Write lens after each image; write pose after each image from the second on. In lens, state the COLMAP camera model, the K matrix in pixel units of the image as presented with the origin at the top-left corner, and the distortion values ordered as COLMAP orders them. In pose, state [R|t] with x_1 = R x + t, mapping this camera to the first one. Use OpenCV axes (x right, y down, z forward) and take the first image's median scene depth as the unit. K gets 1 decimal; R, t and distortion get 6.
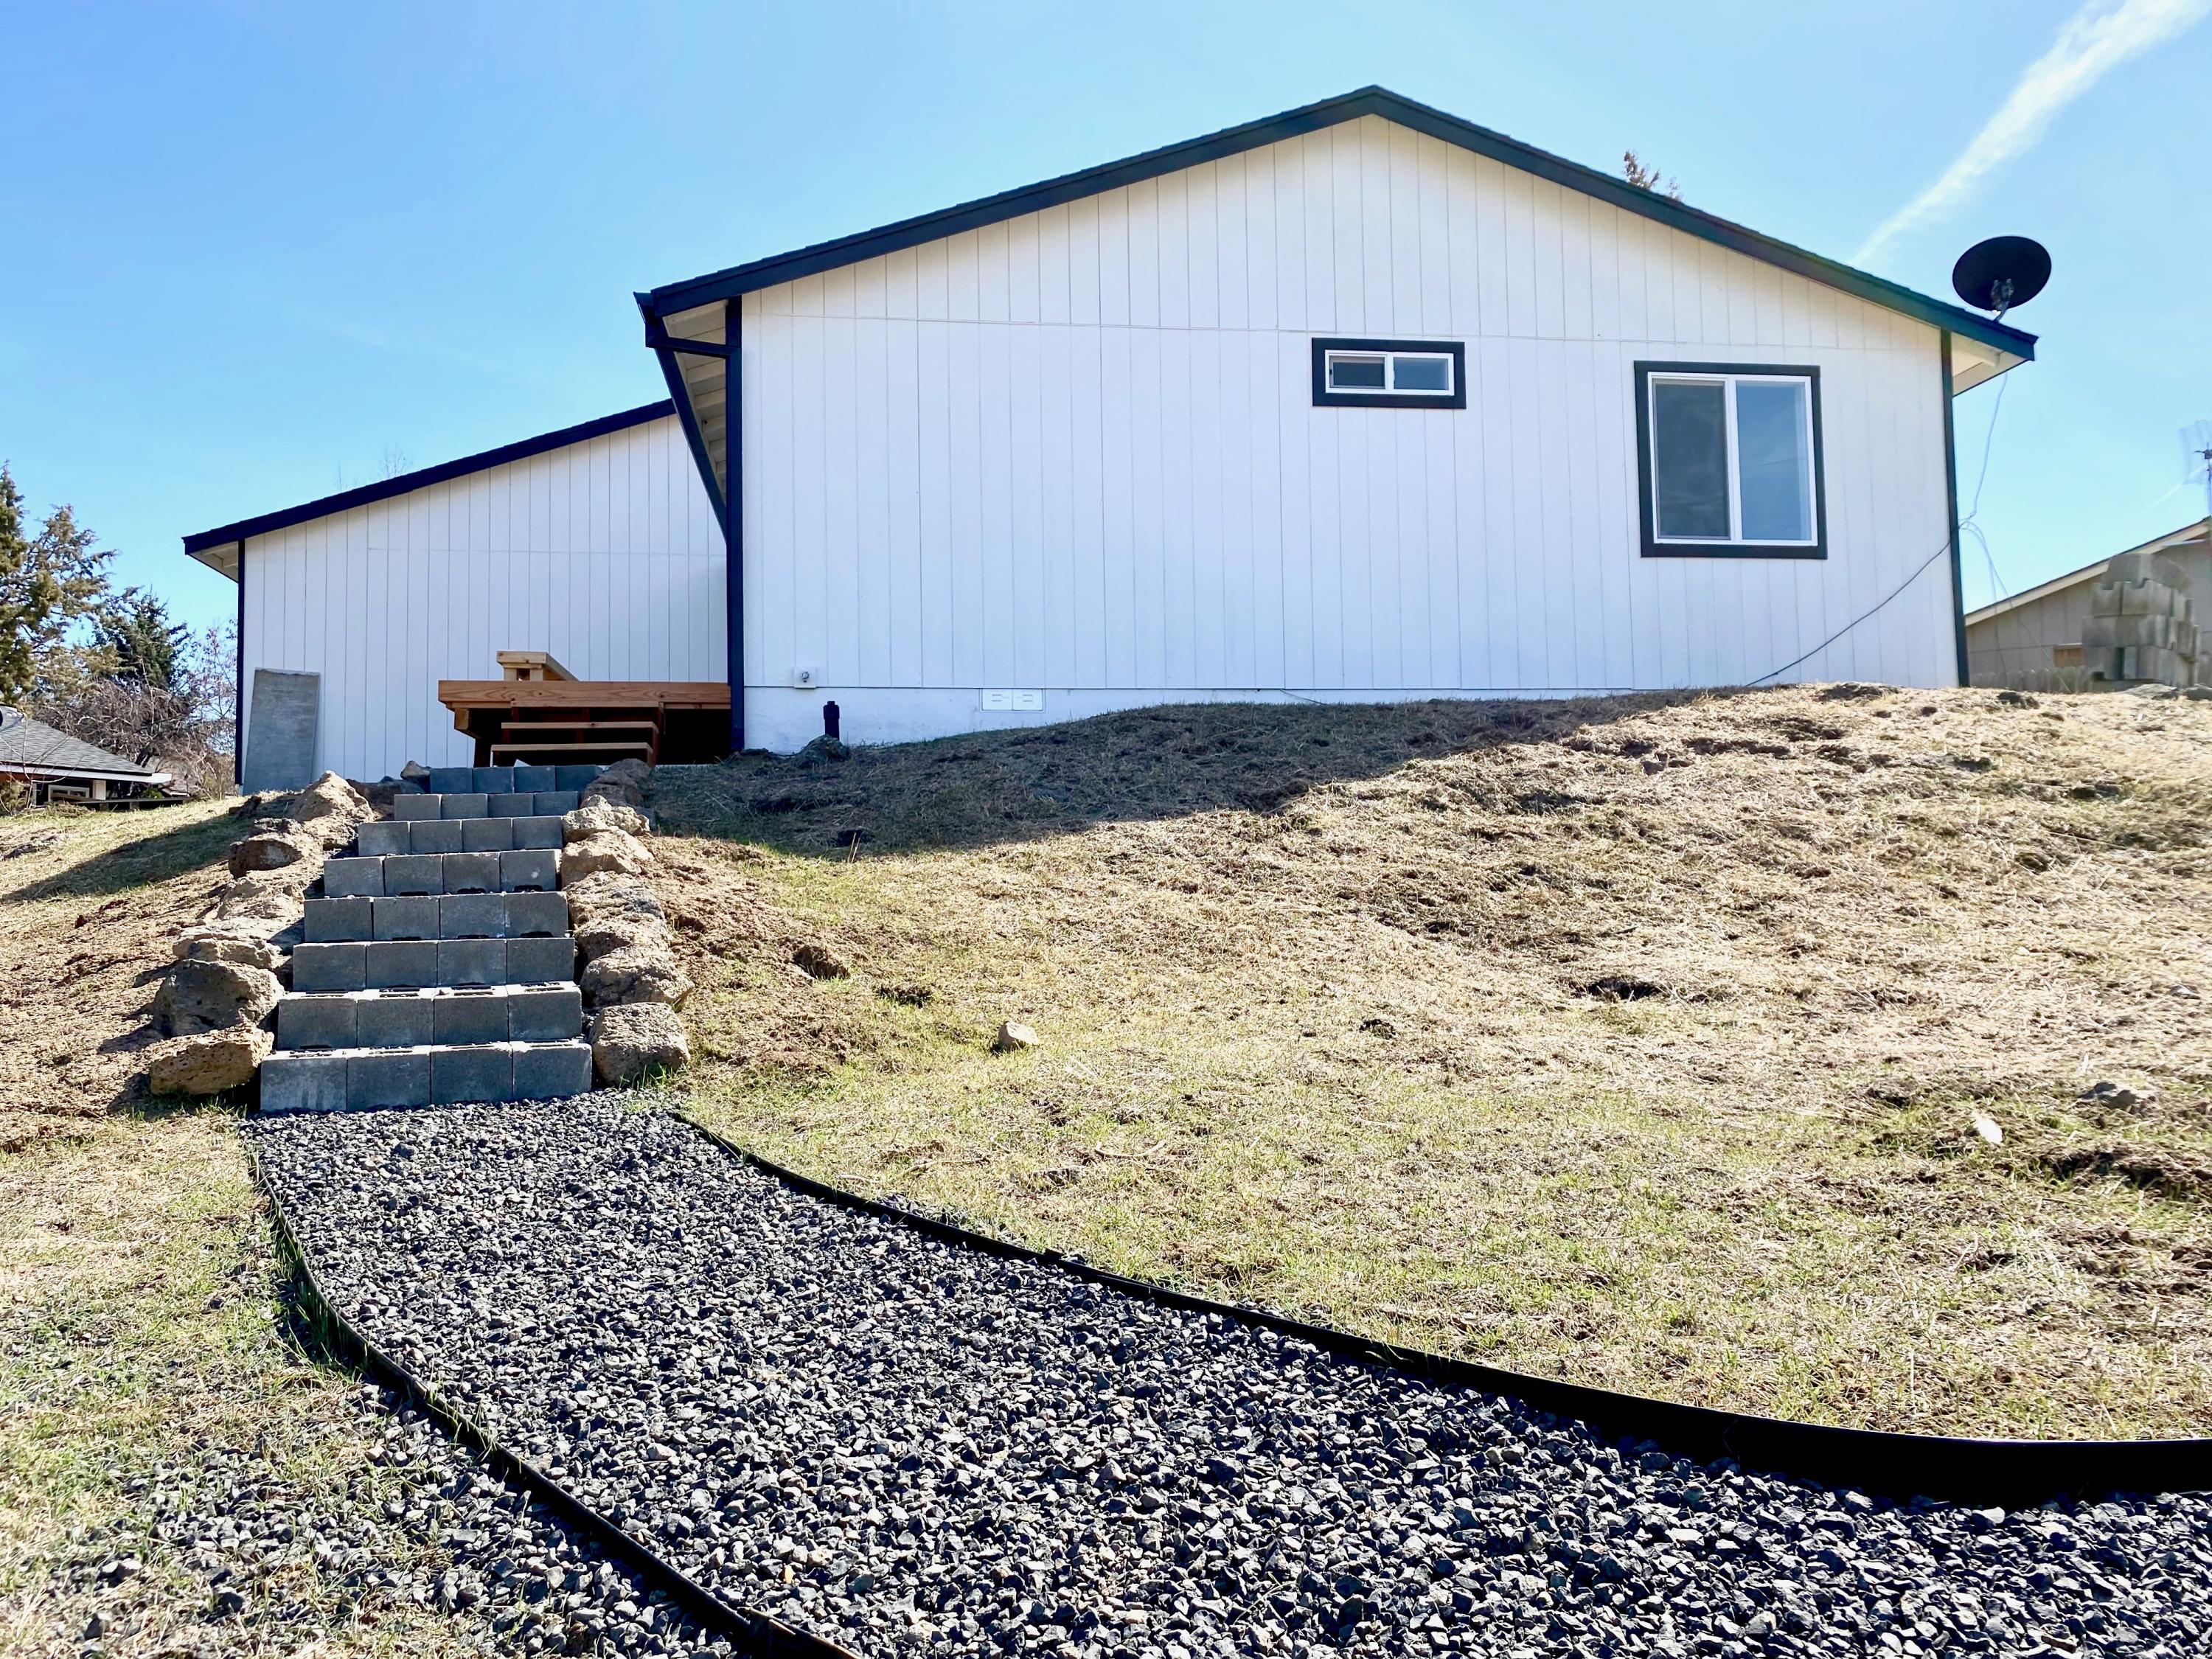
lens RADIAL K [[1699.6, 0, 1101.4], [0, 1699.6, 813.4], [0, 0, 1]] dist [0.051171, -0.062430]
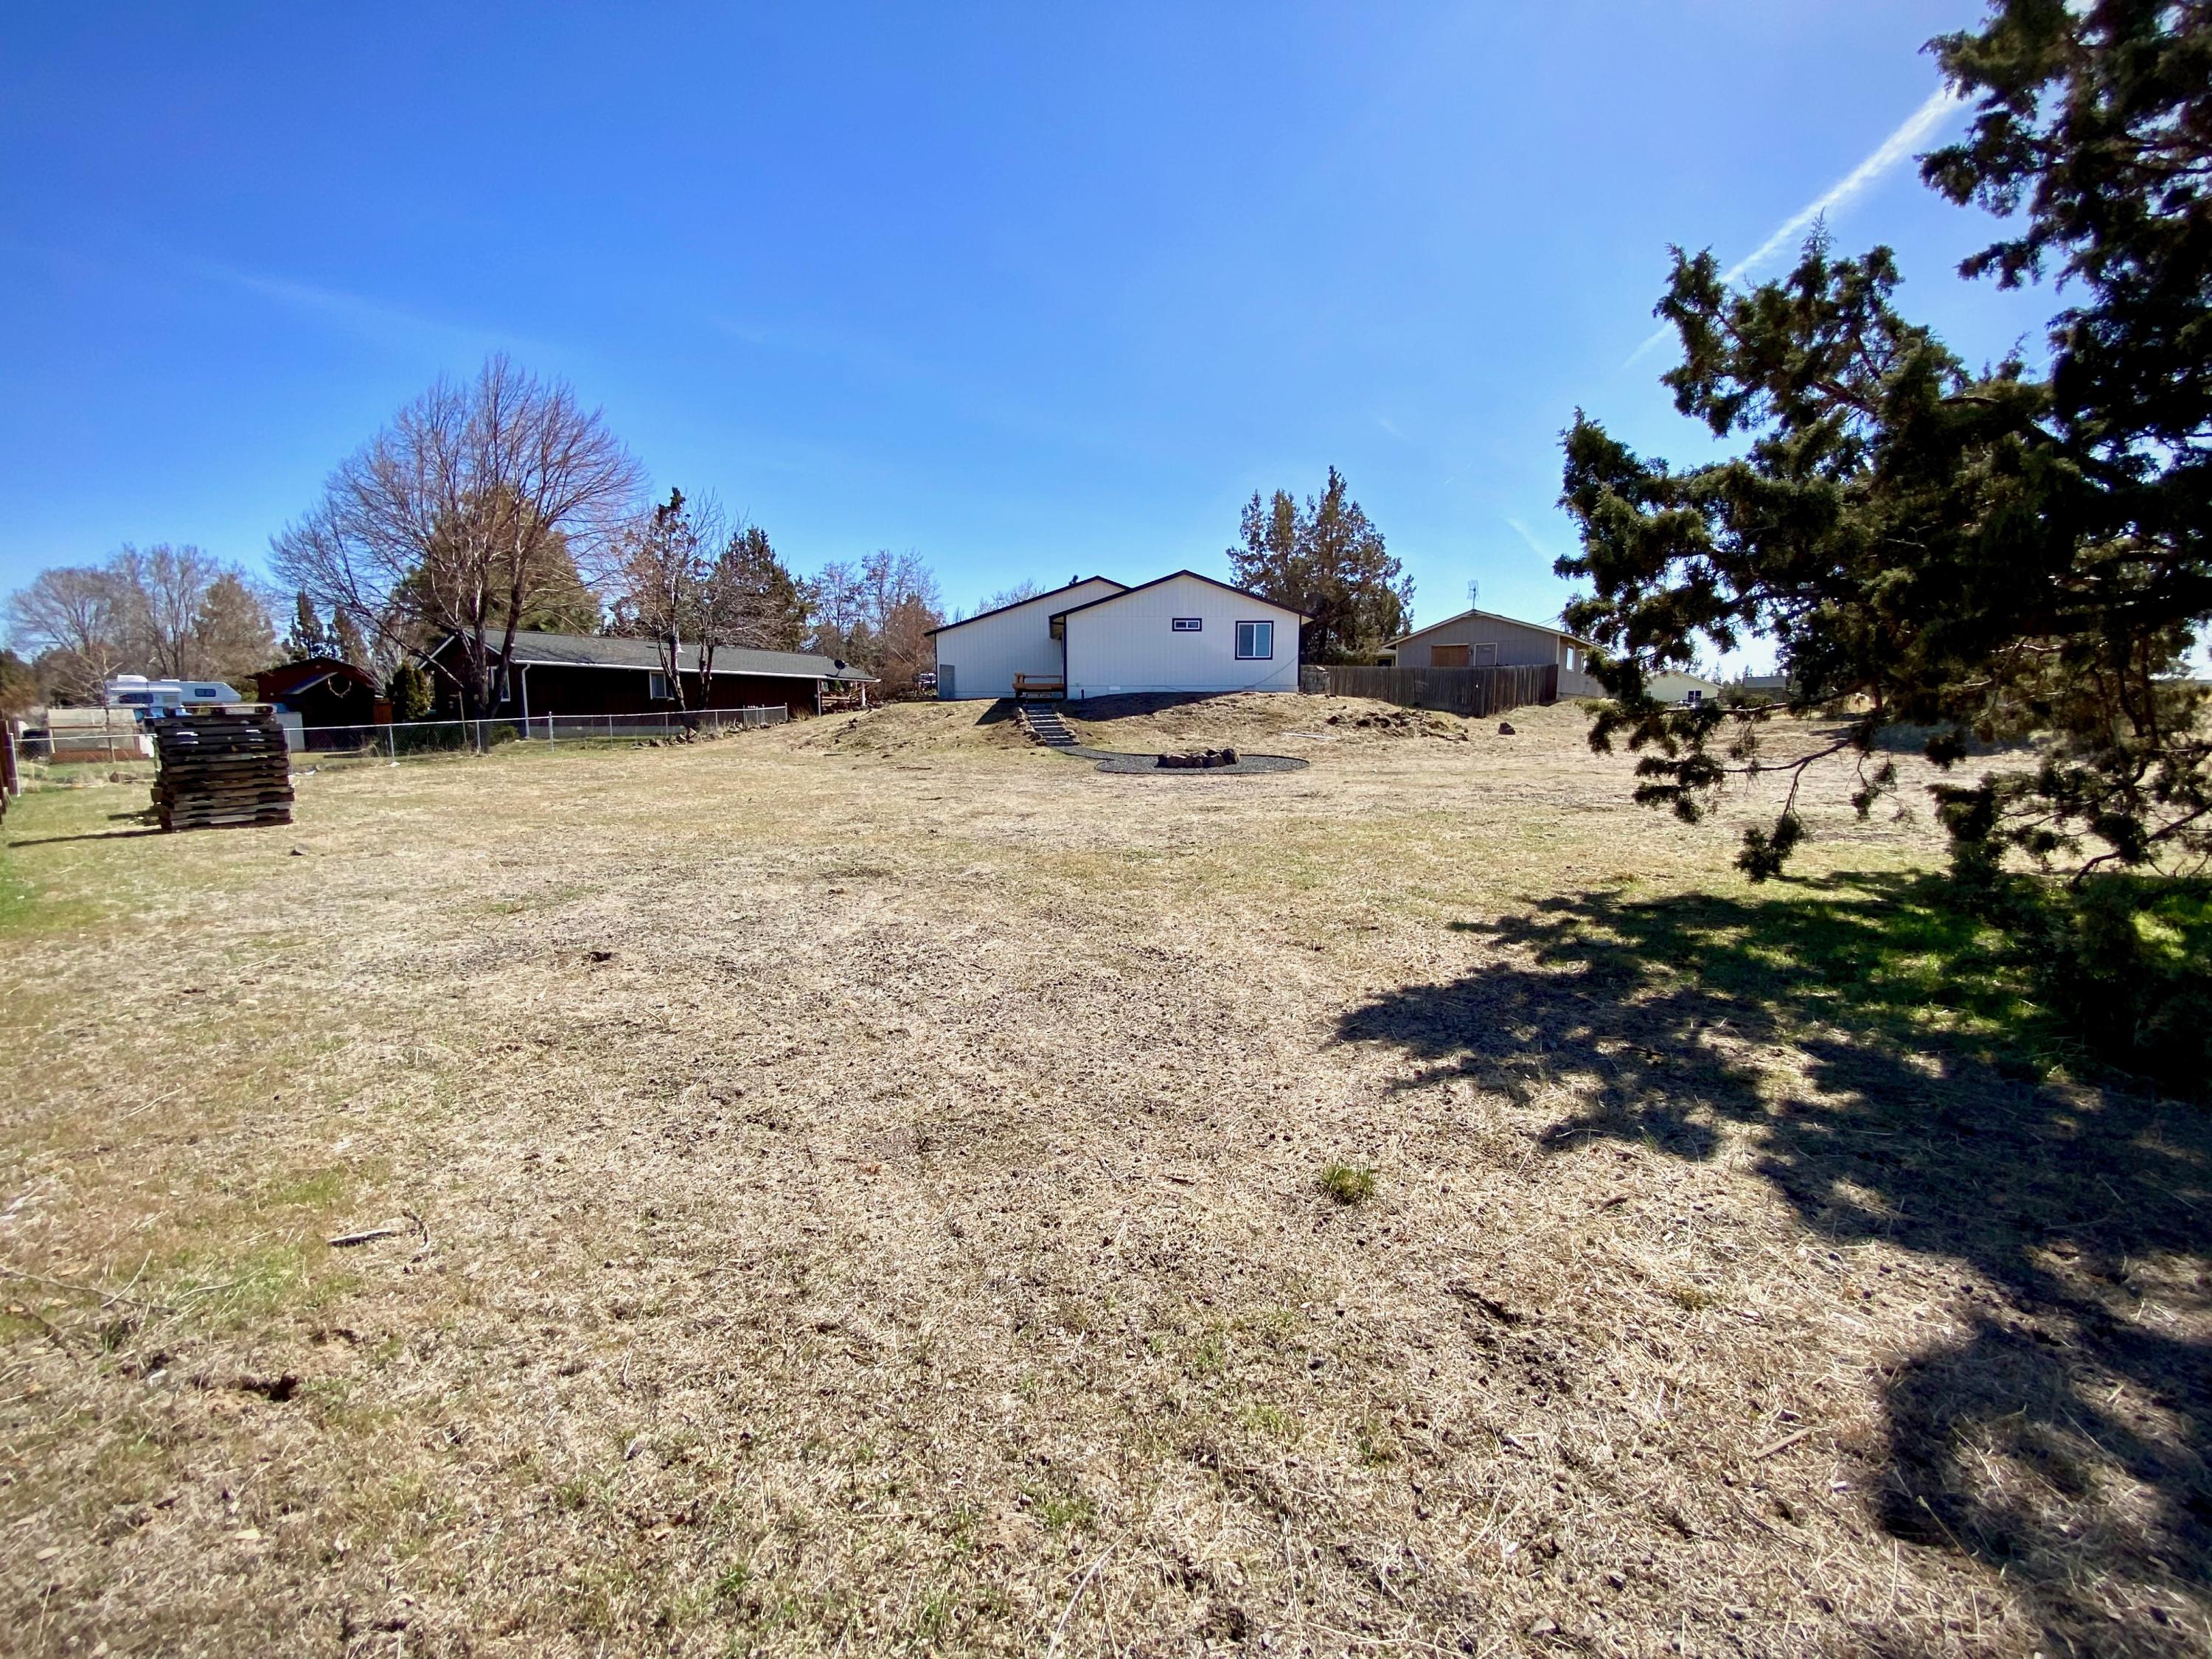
lens RADIAL K [[907.3, 0, 1099.4], [0, 907.3, 838.5], [0, 0, 1]] dist [0.001965, -0.013487]
pose [[0.996177, 0.019061, -0.085259, 0.149903], [-0.001963, 0.980545, 0.196283, -0.158843], [0.087341, -0.195365, 0.976834, -1.888736]]
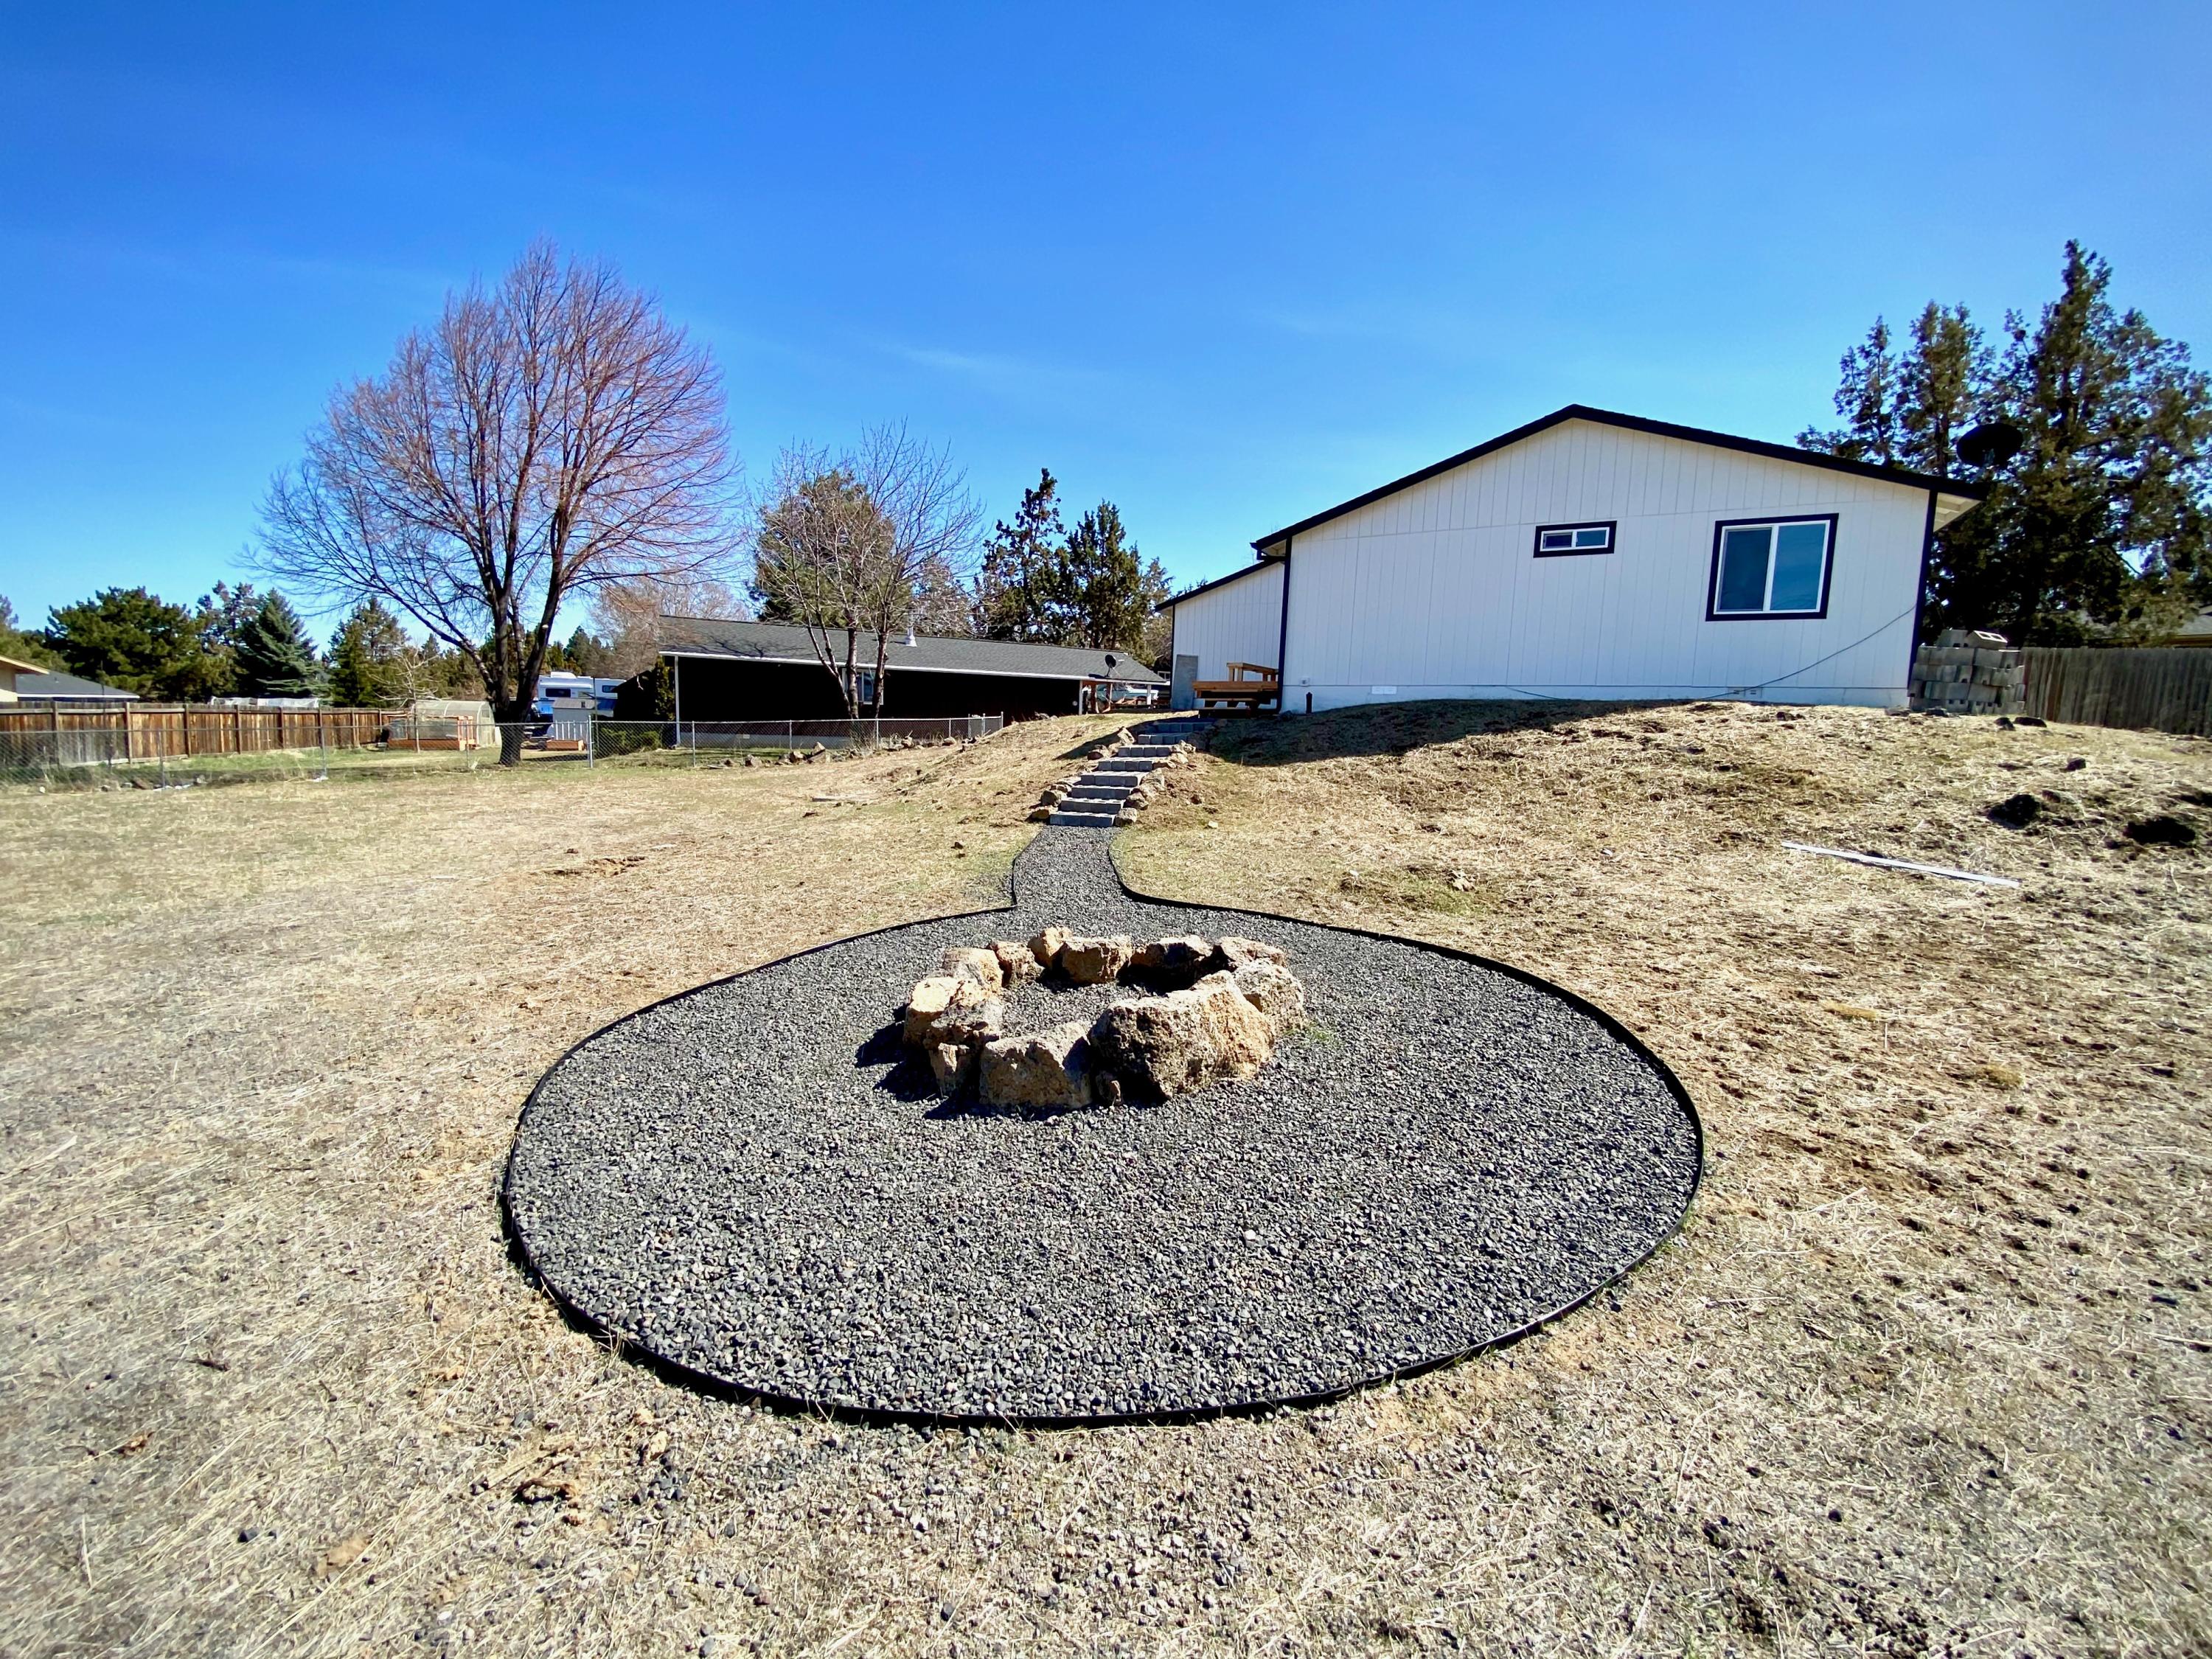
lens RADIAL K [[907.5, 0, 1050.3], [0, 907.5, 840.0], [0, 0, 1]] dist [-0.026719, -0.006005]
pose [[0.768123, 0.113558, -0.630152, 0.418288], [0.006843, 0.982635, 0.185420, -0.096551], [0.640265, -0.146738, 0.754008, -0.348346]]
